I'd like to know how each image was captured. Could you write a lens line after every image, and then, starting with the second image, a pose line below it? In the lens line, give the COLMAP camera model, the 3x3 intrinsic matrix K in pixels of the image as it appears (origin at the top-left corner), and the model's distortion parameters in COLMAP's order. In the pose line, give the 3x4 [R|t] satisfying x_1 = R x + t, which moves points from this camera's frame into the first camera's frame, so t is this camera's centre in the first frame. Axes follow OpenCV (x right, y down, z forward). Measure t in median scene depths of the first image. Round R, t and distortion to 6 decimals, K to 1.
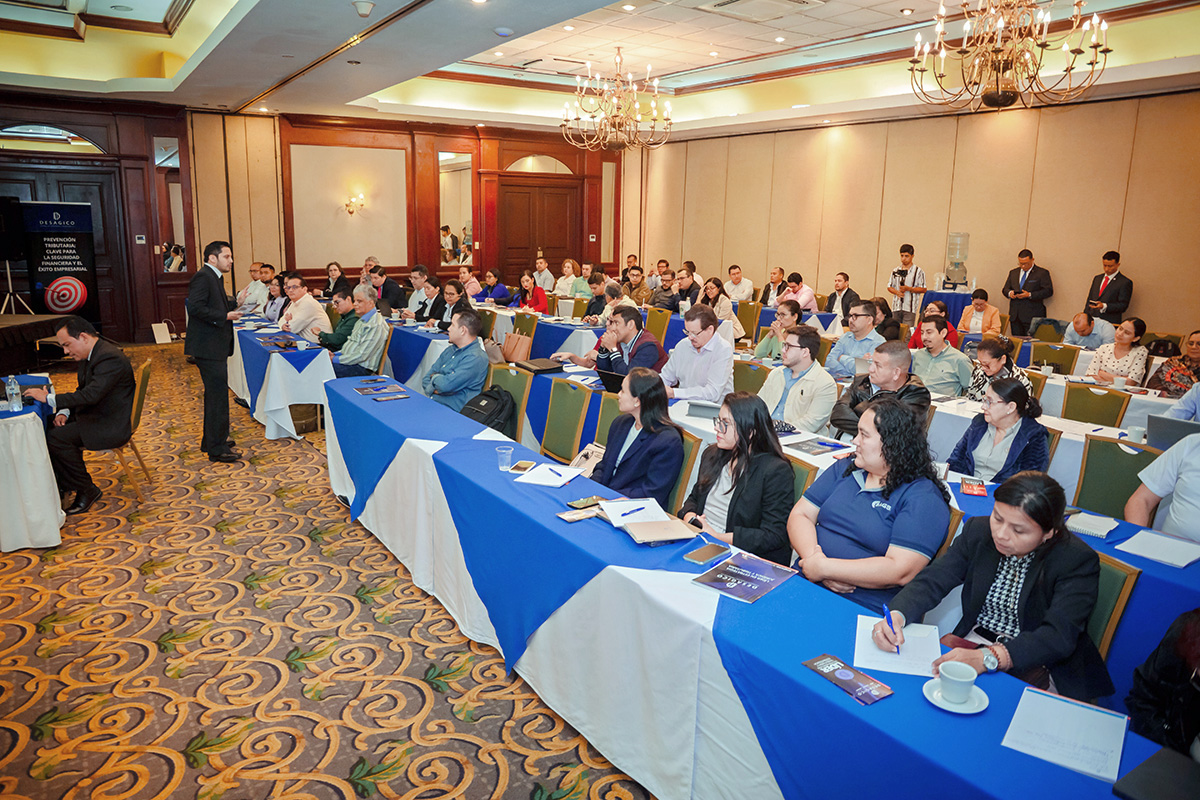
lens RADIAL K [[855.0, 0, 600.0], [0, 855.0, 400.0], [0, 0, 1]] dist [-0.113527, 0.071716]
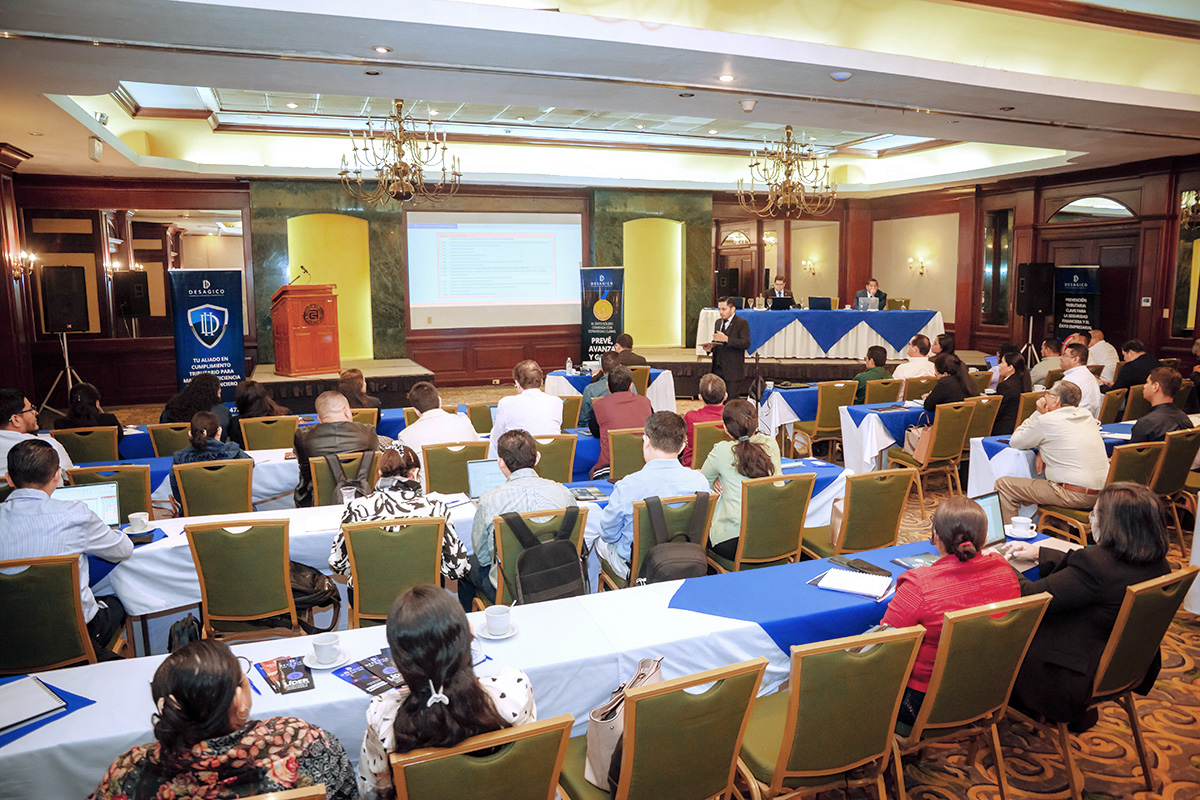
lens RADIAL K [[855.0, 0, 600.0], [0, 855.0, 400.0], [0, 0, 1]] dist [-0.113527, 0.071716]
pose [[-0.213528, 0.115144, -0.970128, 0.786537], [-0.193152, 0.968452, 0.157458, -0.166356], [0.957652, 0.221004, -0.184551, 0.888965]]
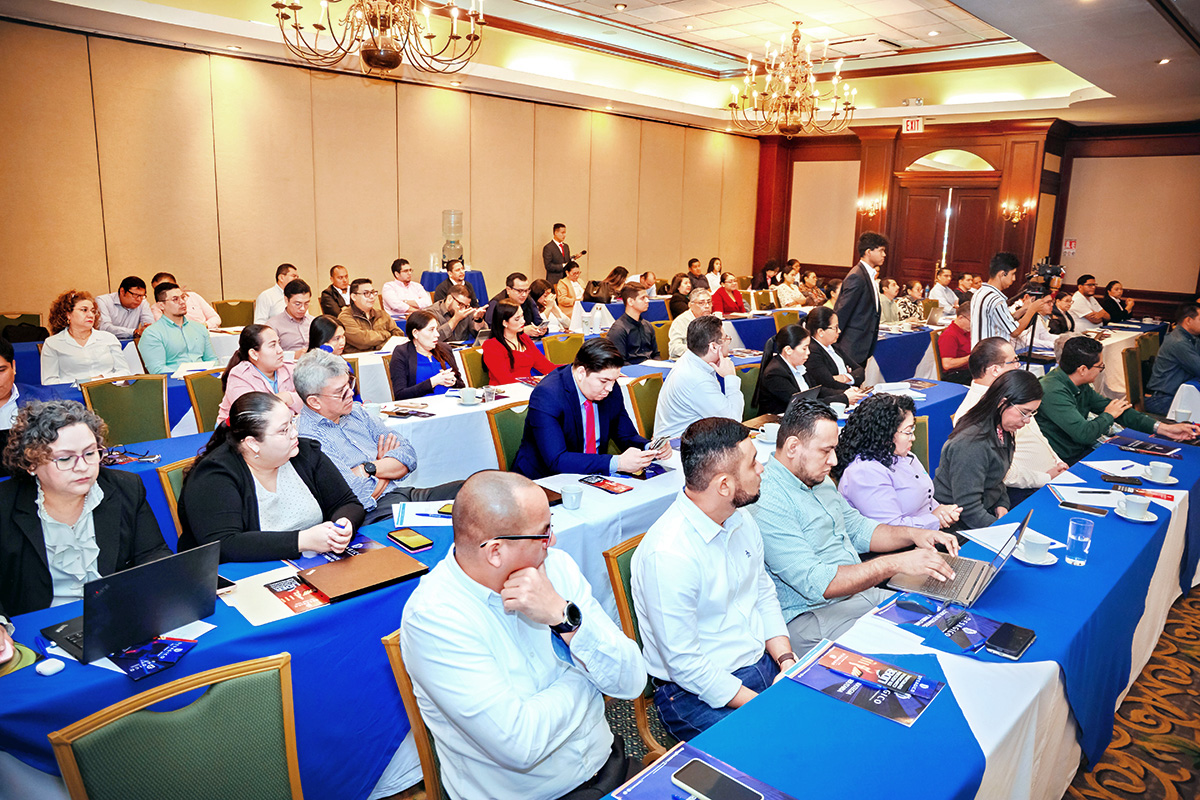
lens RADIAL K [[855.0, 0, 600.0], [0, 855.0, 400.0], [0, 0, 1]] dist [-0.113527, 0.071716]
pose [[-0.234723, -0.209945, 0.949120, -0.945288], [0.173818, 0.951596, 0.253479, -0.286553], [-0.956395, 0.224472, -0.186869, 1.464761]]
